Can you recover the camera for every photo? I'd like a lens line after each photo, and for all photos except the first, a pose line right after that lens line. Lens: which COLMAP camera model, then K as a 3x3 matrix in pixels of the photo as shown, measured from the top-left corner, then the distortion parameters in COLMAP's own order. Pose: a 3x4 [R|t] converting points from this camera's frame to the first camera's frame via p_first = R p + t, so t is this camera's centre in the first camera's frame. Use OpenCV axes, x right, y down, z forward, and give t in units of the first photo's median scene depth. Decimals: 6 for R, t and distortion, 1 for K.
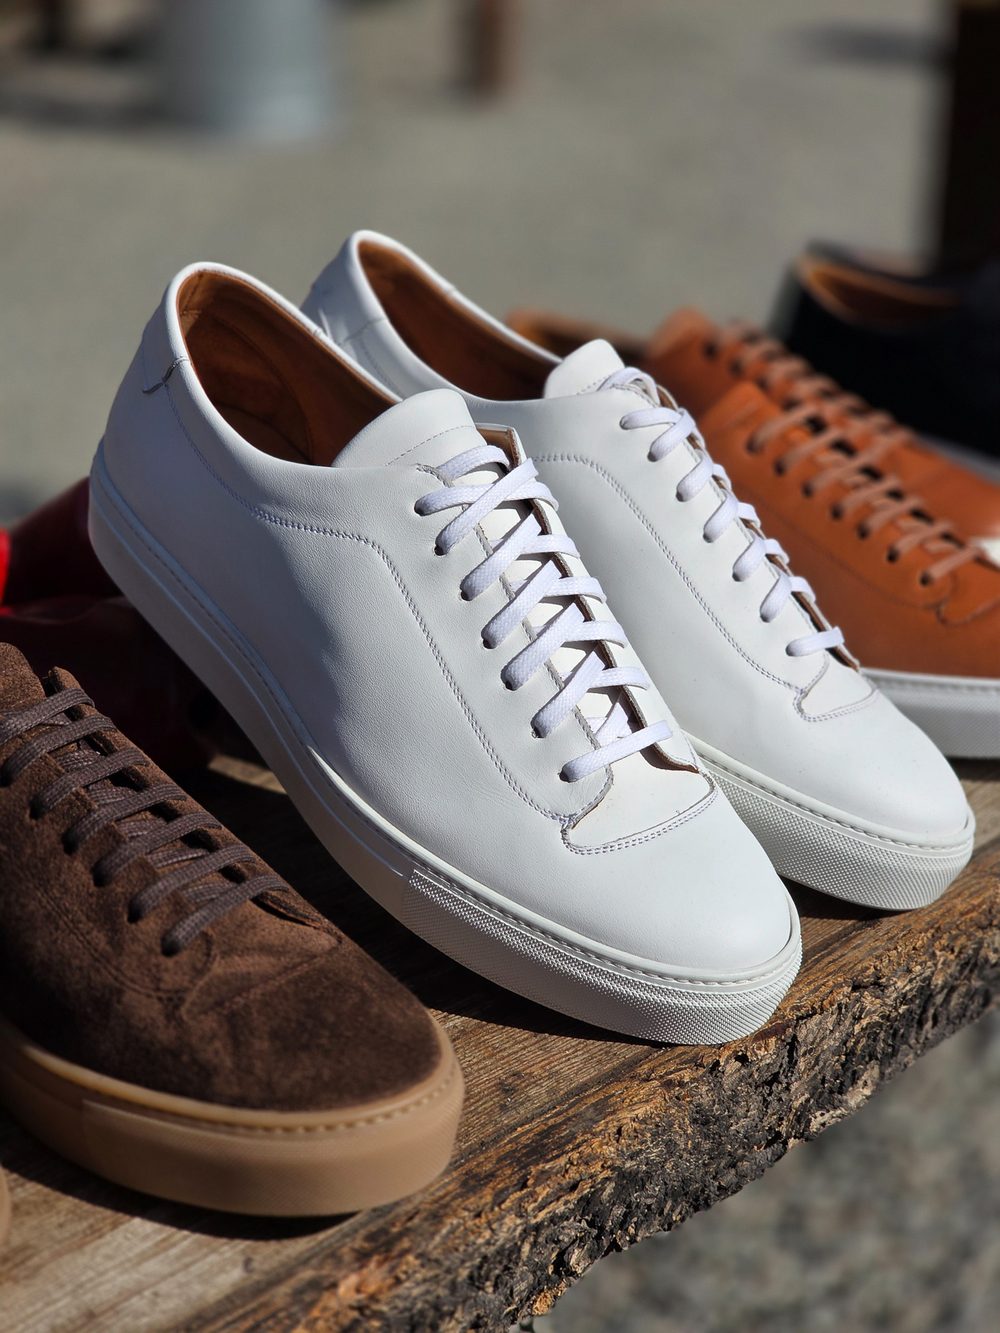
lens RADIAL K [[2605.7, 0, 500.0], [0, 2605.7, 666.5], [0, 0, 1]] dist [-0.696898, 8.946225]
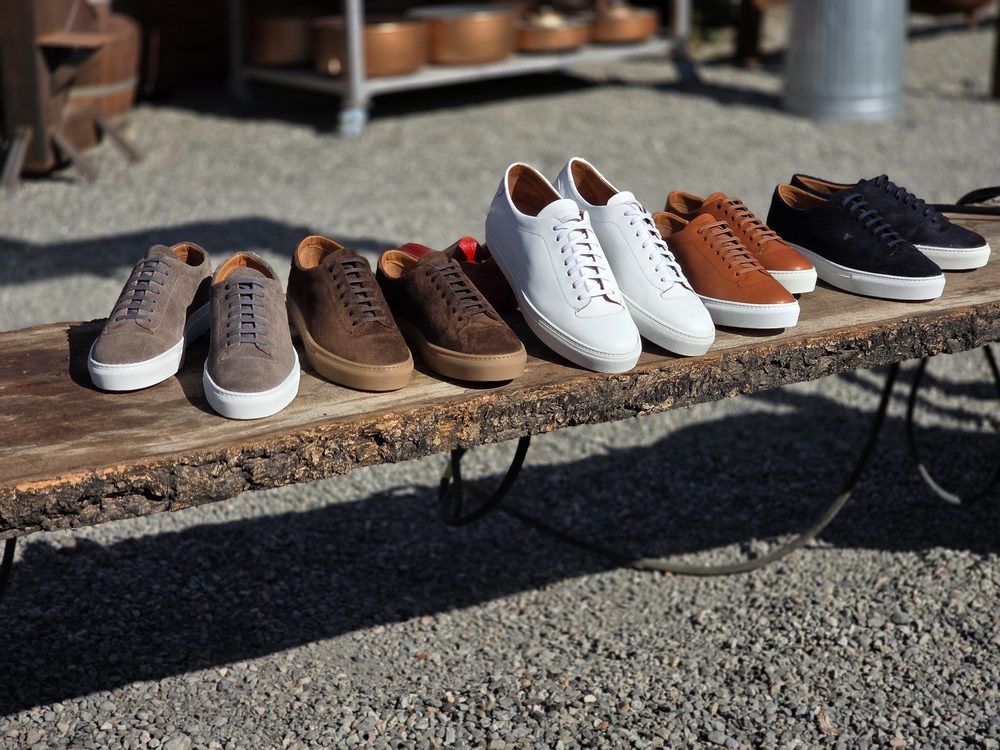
lens RADIAL K [[1954.8, 0, 500.0], [0, 1954.8, 375.0], [0, 0, 1]] dist [-0.696898, 8.946225]
pose [[0.942434, 0.092972, -0.321208, 0.833137], [-0.112155, 0.992815, -0.041700, 0.281061], [0.315023, 0.075325, 0.946090, -1.713861]]
